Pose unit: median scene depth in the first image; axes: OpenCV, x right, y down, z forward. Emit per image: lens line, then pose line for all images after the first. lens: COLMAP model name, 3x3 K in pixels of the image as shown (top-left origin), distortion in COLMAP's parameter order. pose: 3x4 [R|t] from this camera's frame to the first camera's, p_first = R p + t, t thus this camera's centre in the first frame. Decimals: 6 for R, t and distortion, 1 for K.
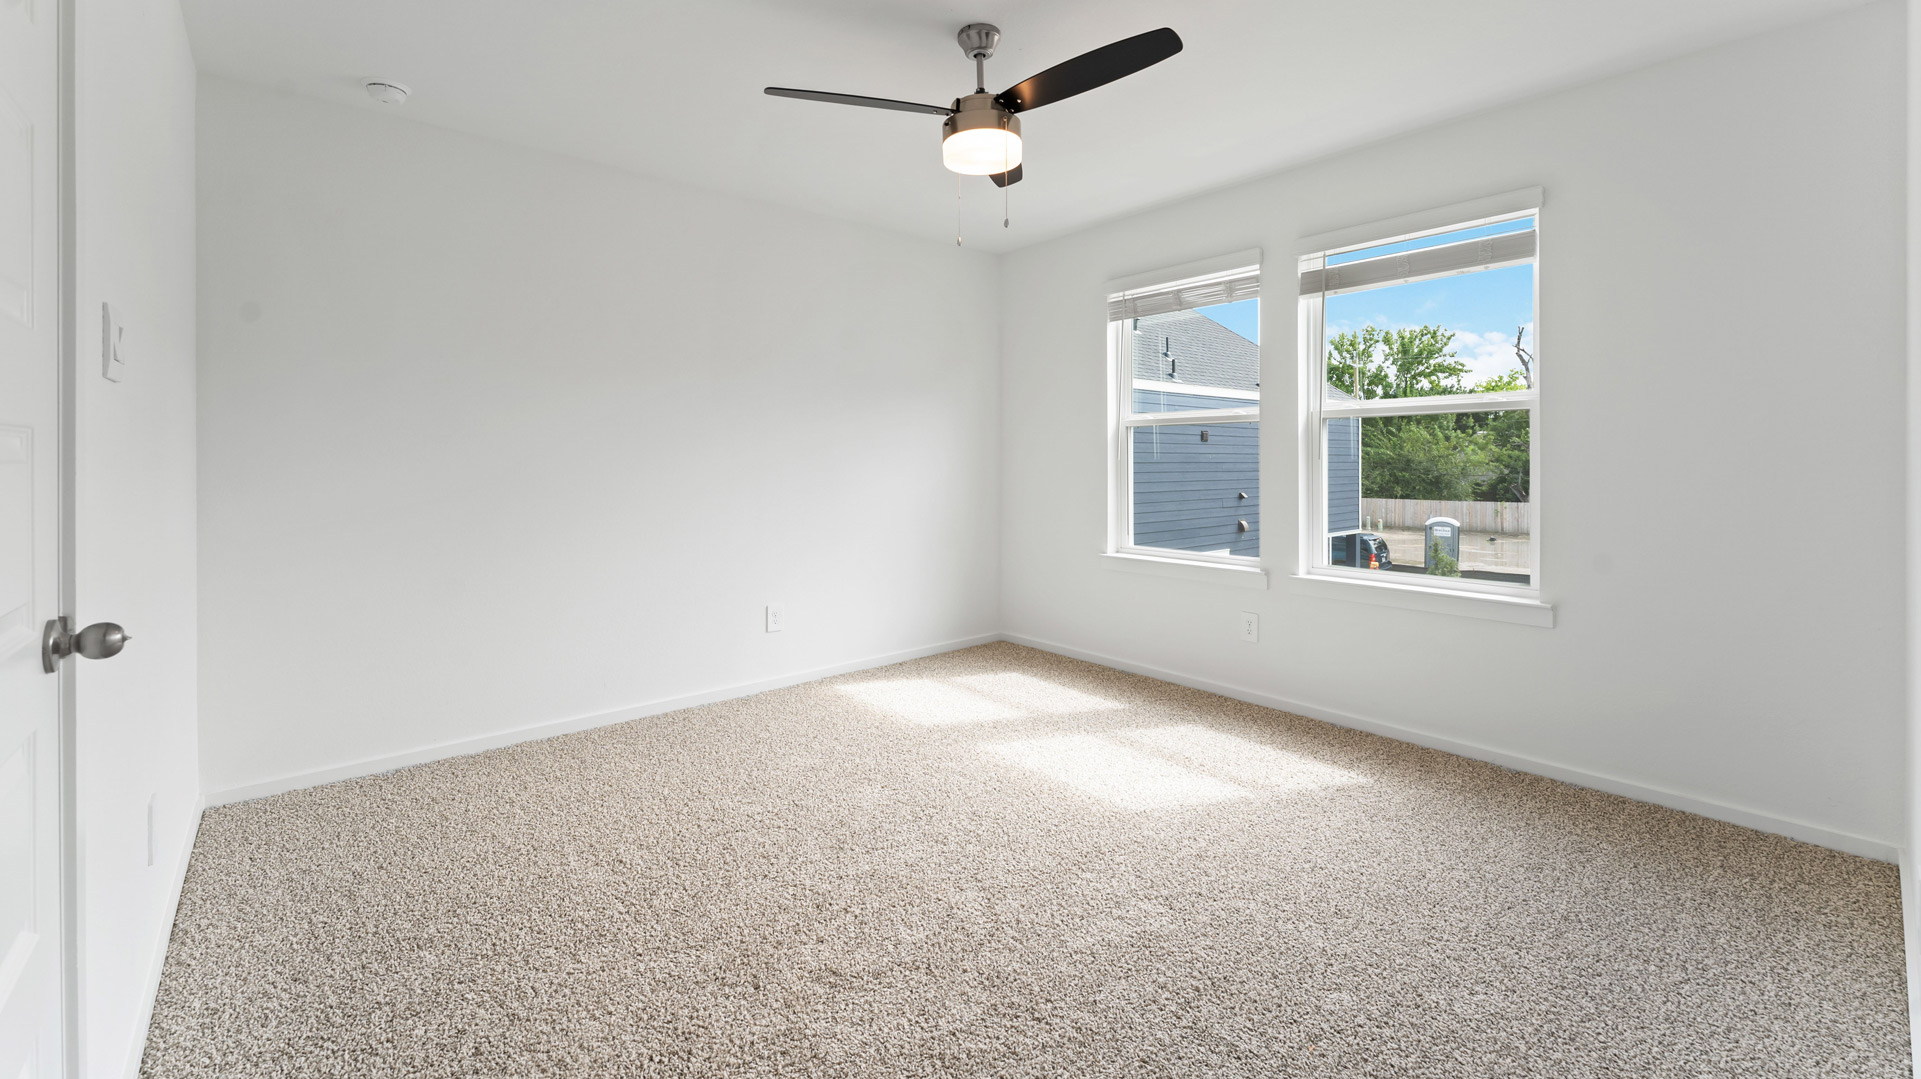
lens RADIAL K [[789.9, 0, 960.5], [0, 789.9, 463.8], [0, 0, 1]] dist [0.000772, -0.000008]
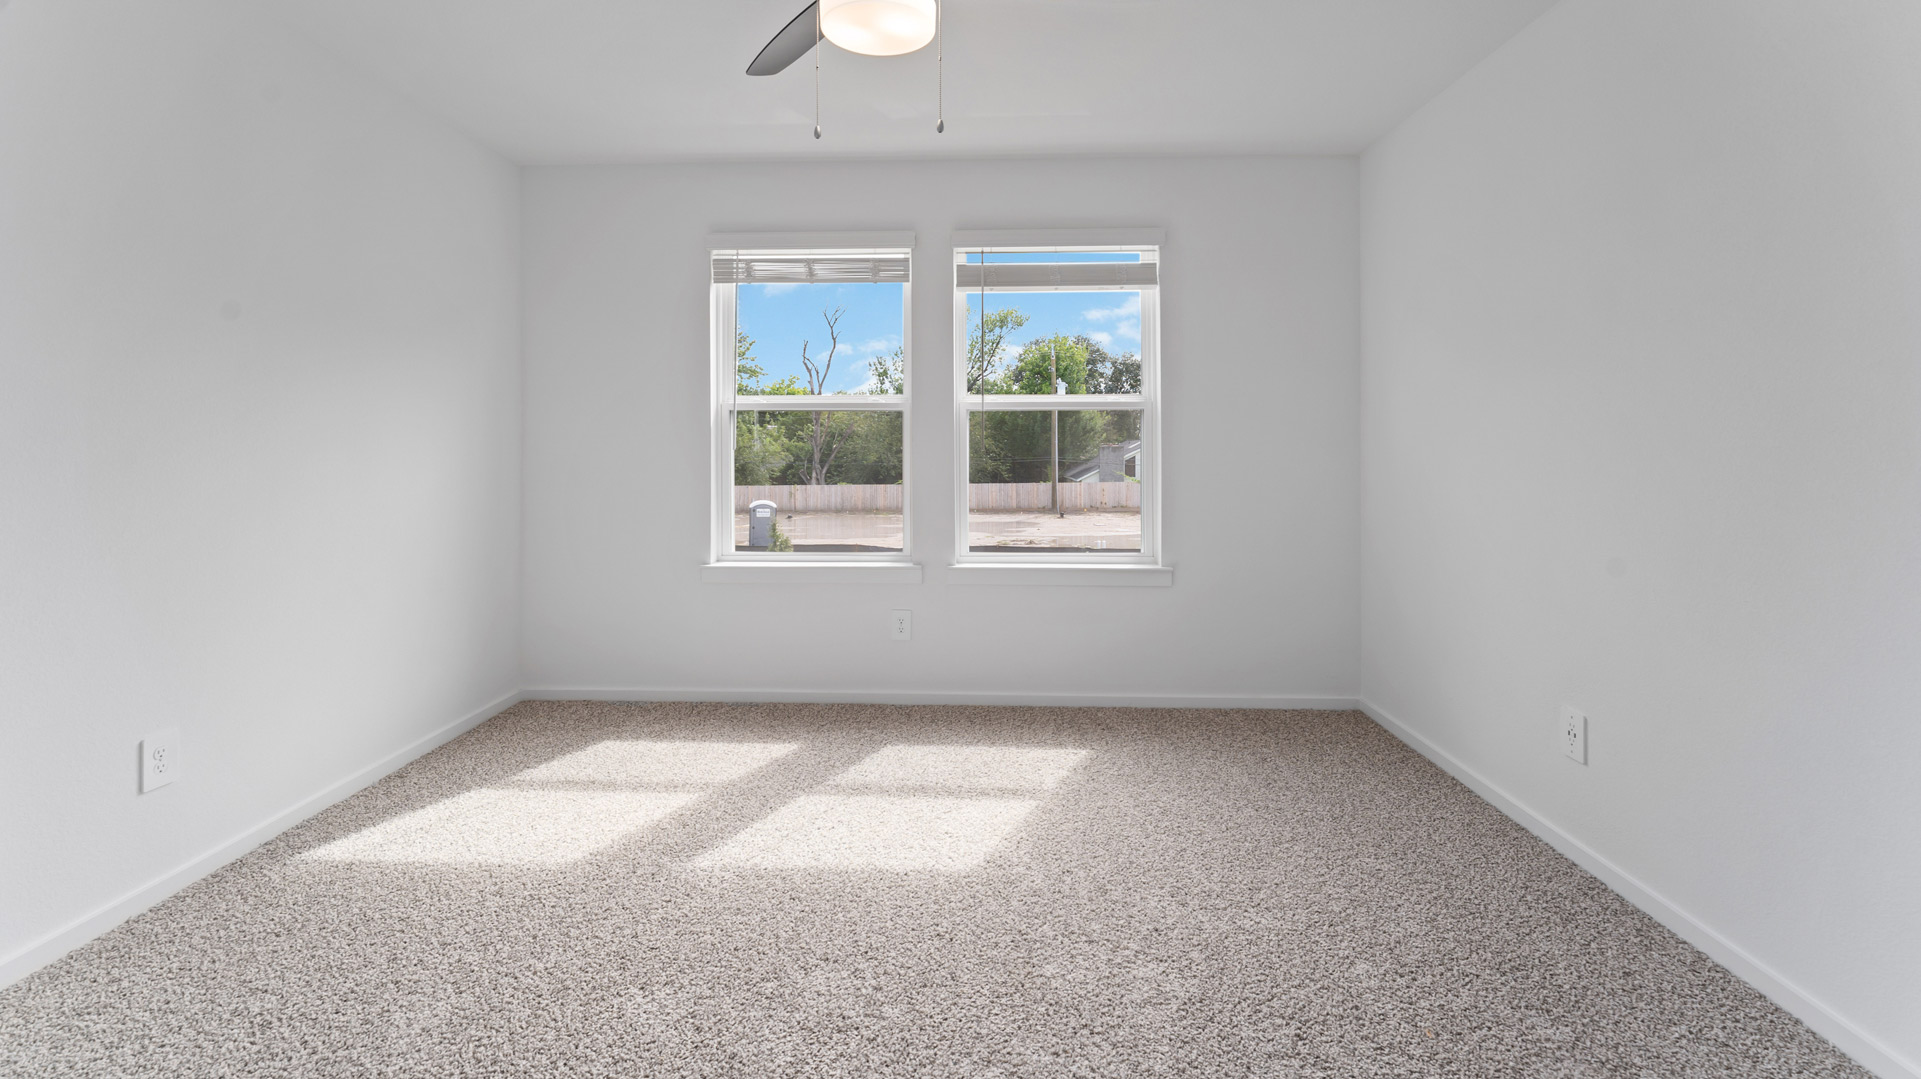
lens RADIAL K [[778.3, 0, 956.7], [0, 778.3, 446.3], [0, 0, 1]] dist [0.000071, -0.000326]
pose [[0.678942, 0.004626, 0.734178, -0.110119], [0.002211, 0.999963, -0.008345, -0.000706], [-0.734189, 0.007290, 0.678906, 0.122214]]
